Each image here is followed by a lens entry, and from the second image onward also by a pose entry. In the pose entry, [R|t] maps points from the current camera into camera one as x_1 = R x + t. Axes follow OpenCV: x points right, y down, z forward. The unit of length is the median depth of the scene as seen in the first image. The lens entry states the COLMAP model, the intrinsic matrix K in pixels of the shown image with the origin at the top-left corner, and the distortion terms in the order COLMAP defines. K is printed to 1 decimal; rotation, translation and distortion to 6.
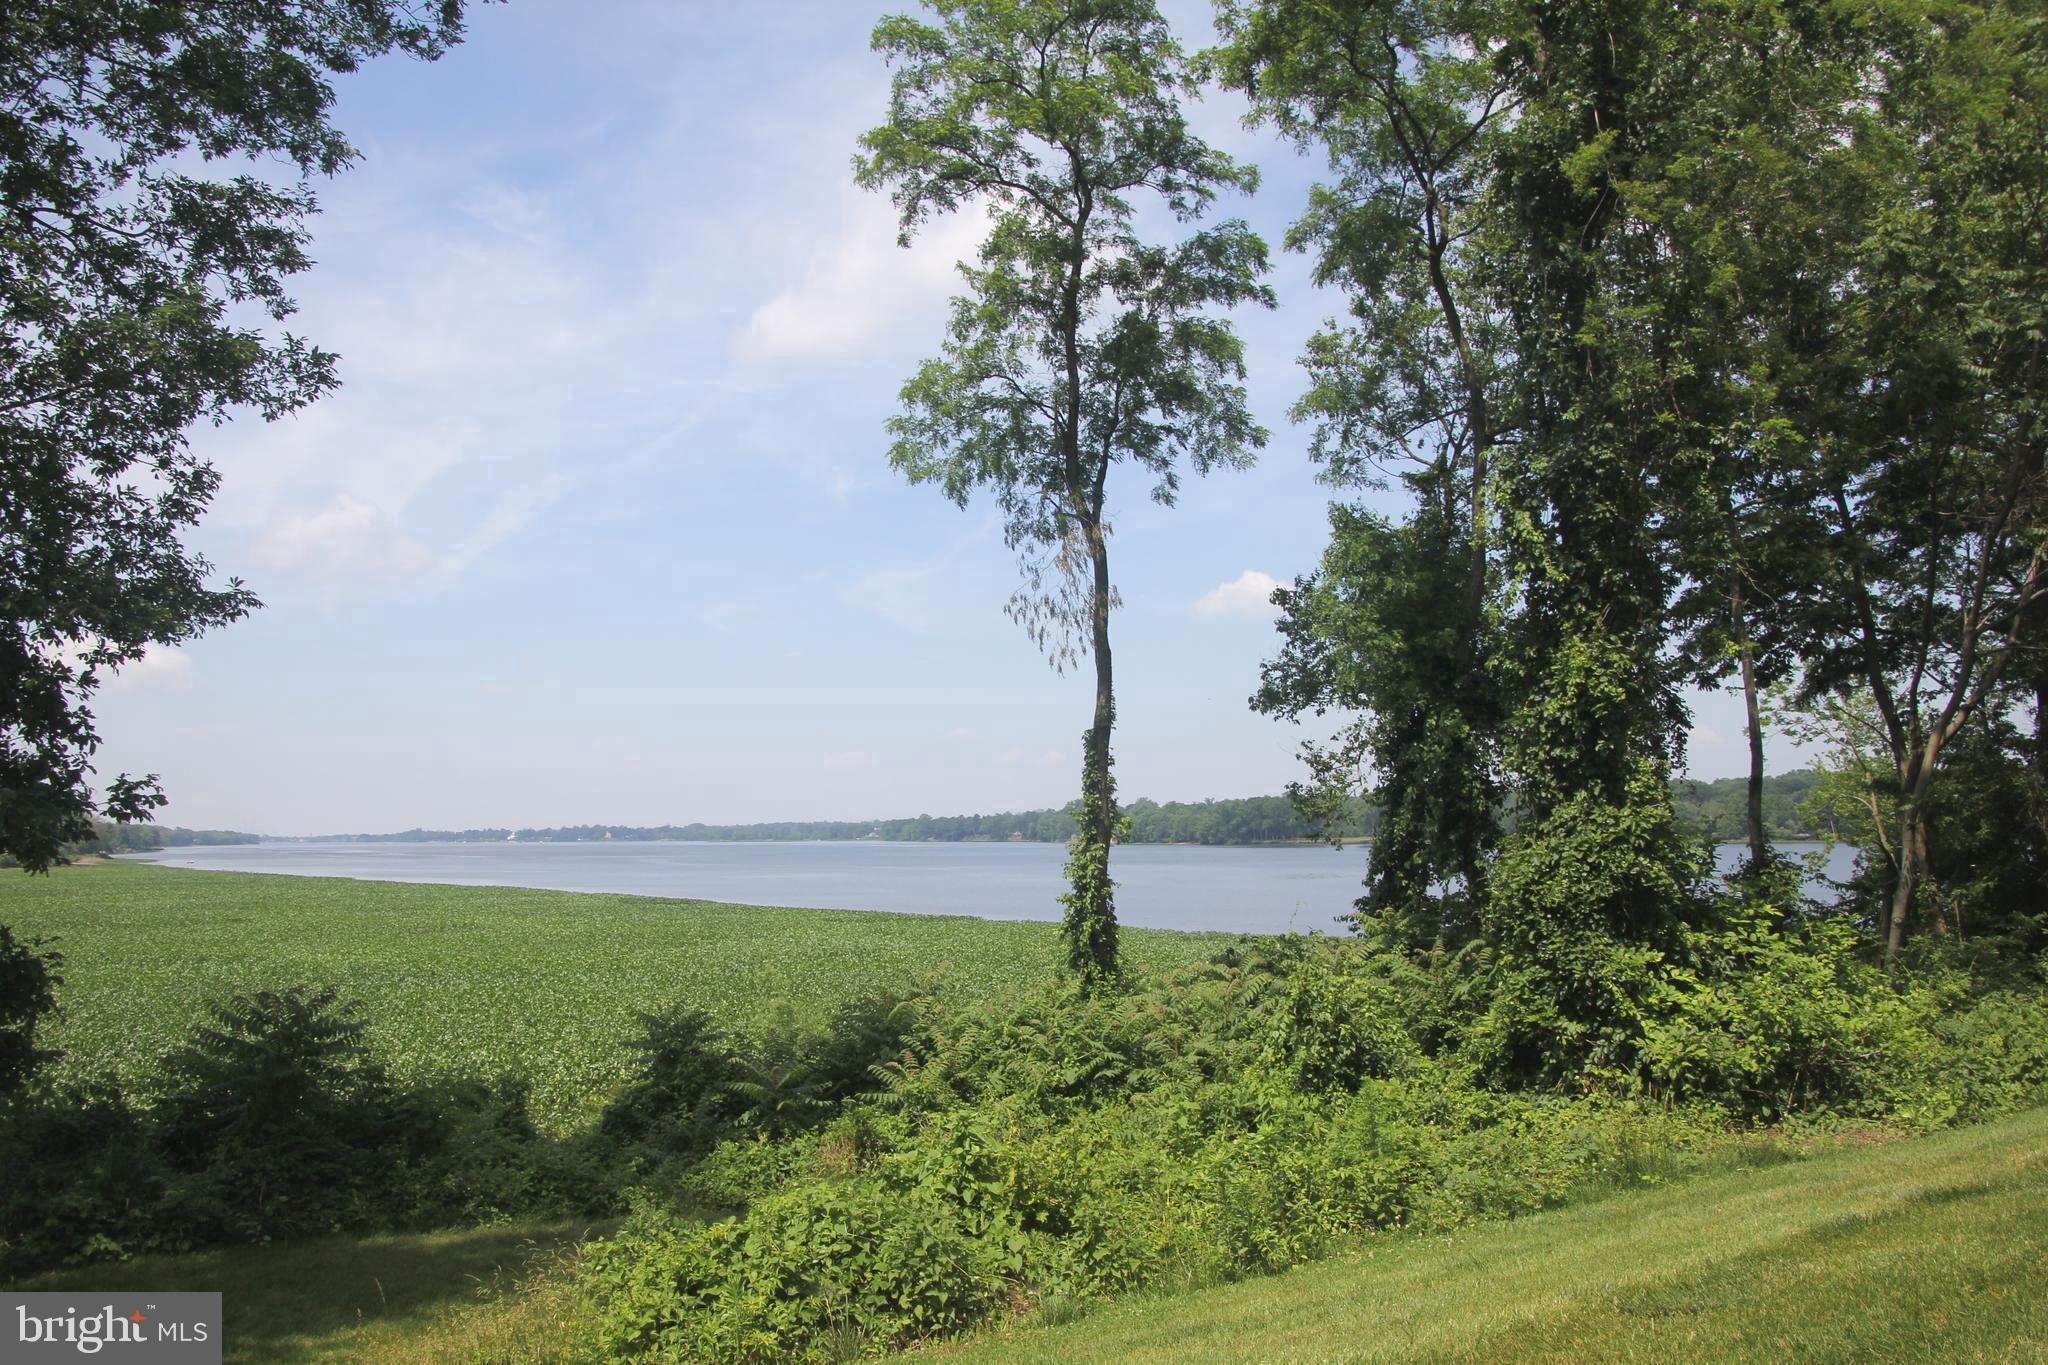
lens RADIAL K [[1573.4, 0, 1024.0], [0, 1573.4, 682.5], [0, 0, 1]] dist [0.003443, 0.008824]
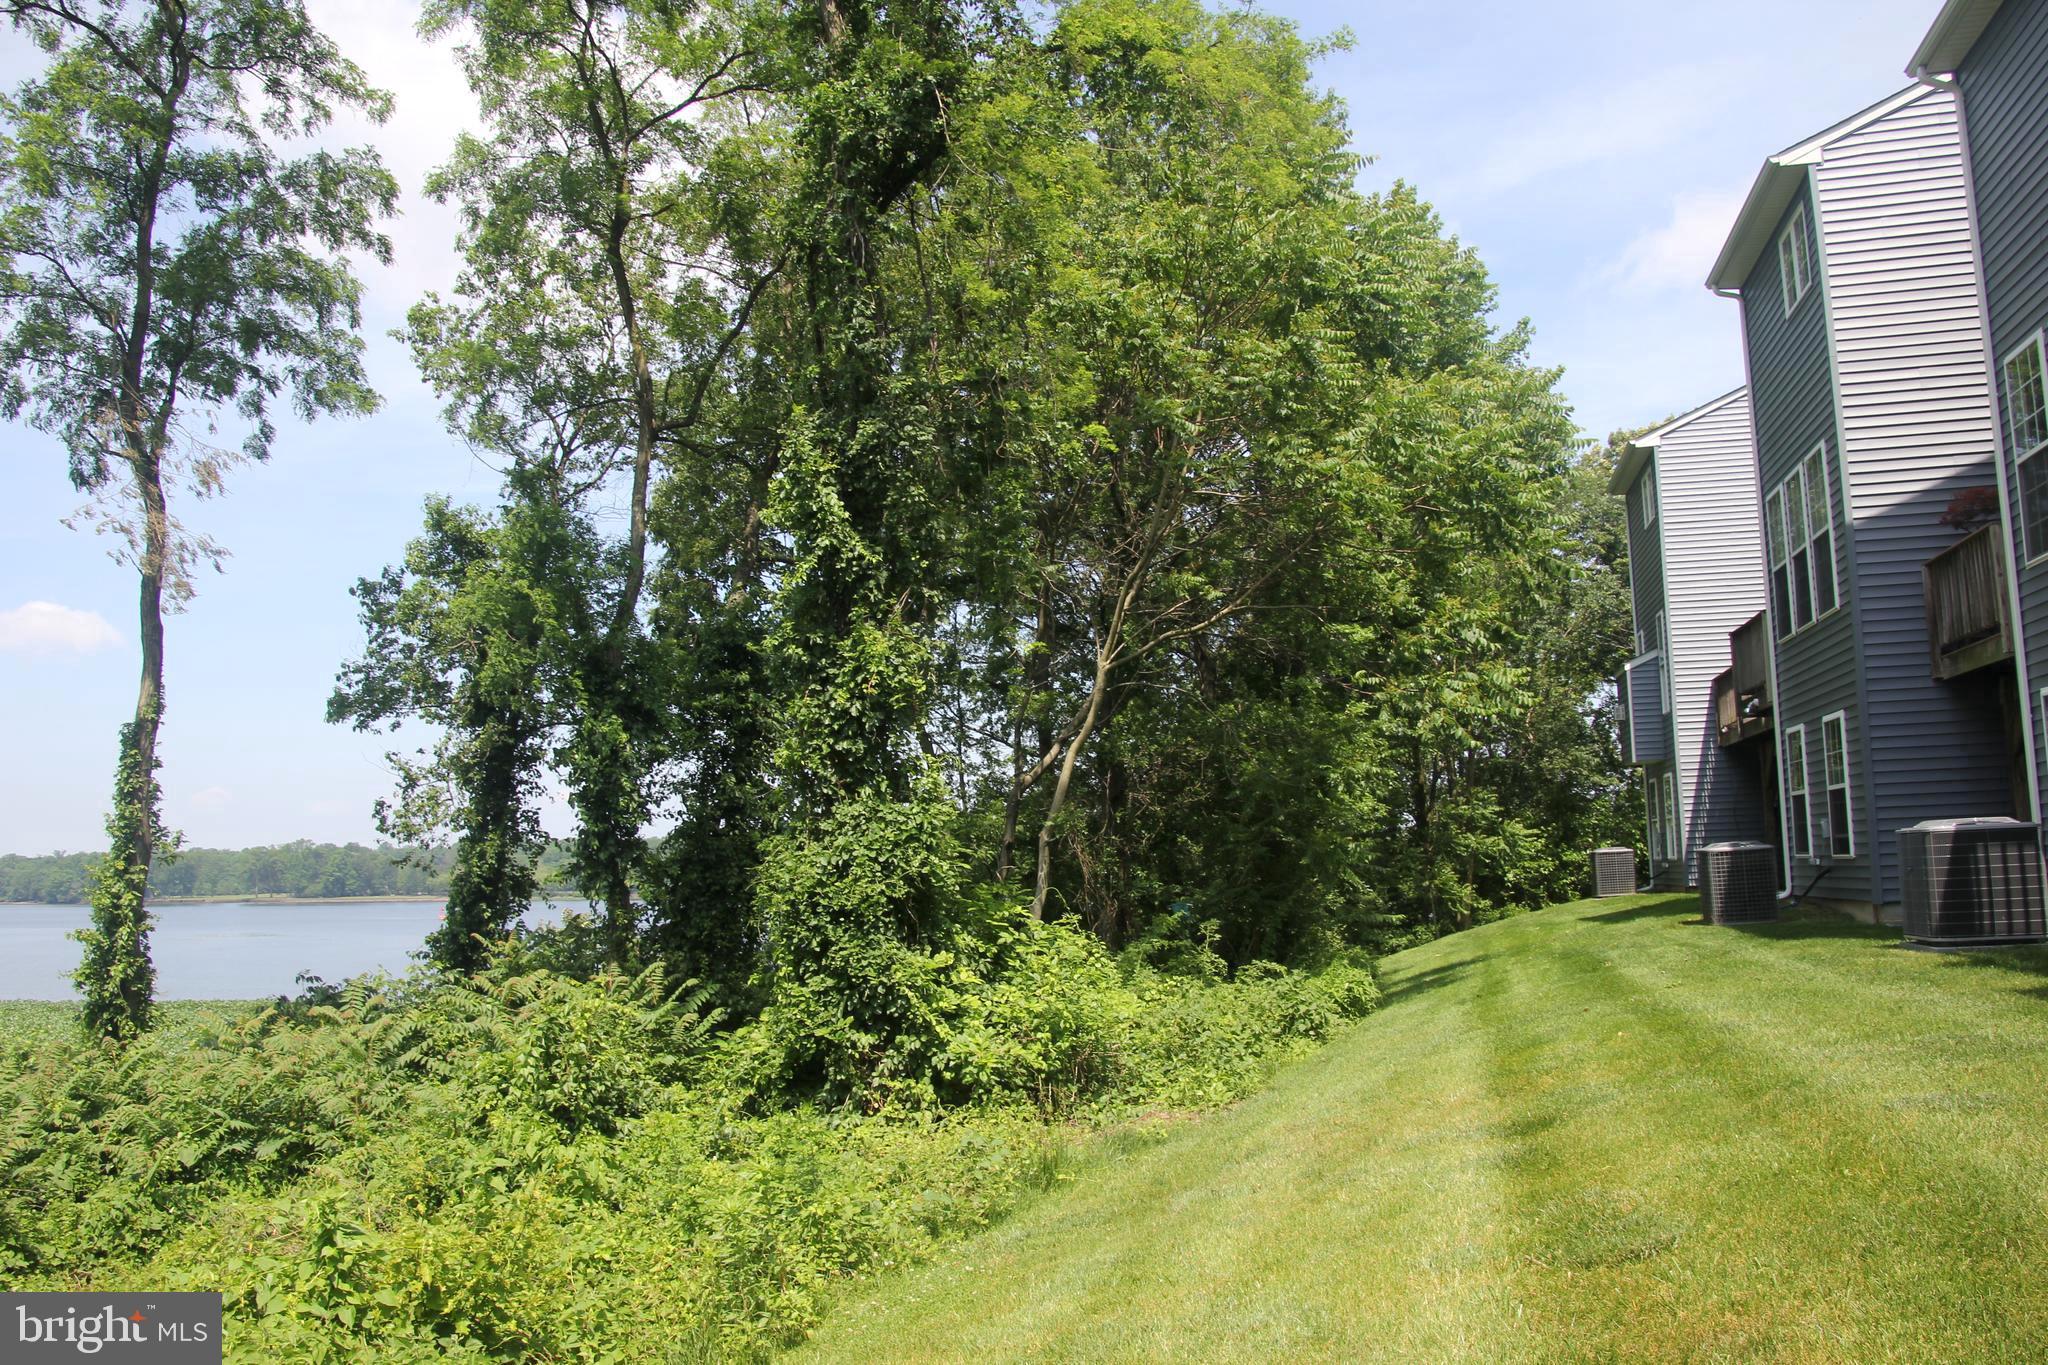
lens RADIAL K [[1578.9, 0, 1024.0], [0, 1578.9, 682.5], [0, 0, 1]] dist [-0.049418, 0.054126]
pose [[0.793739, 0.073843, 0.603759, -0.140446], [-0.052927, 0.997223, -0.052386, 0.049384], [-0.605951, 0.009626, 0.795444, 0.187581]]
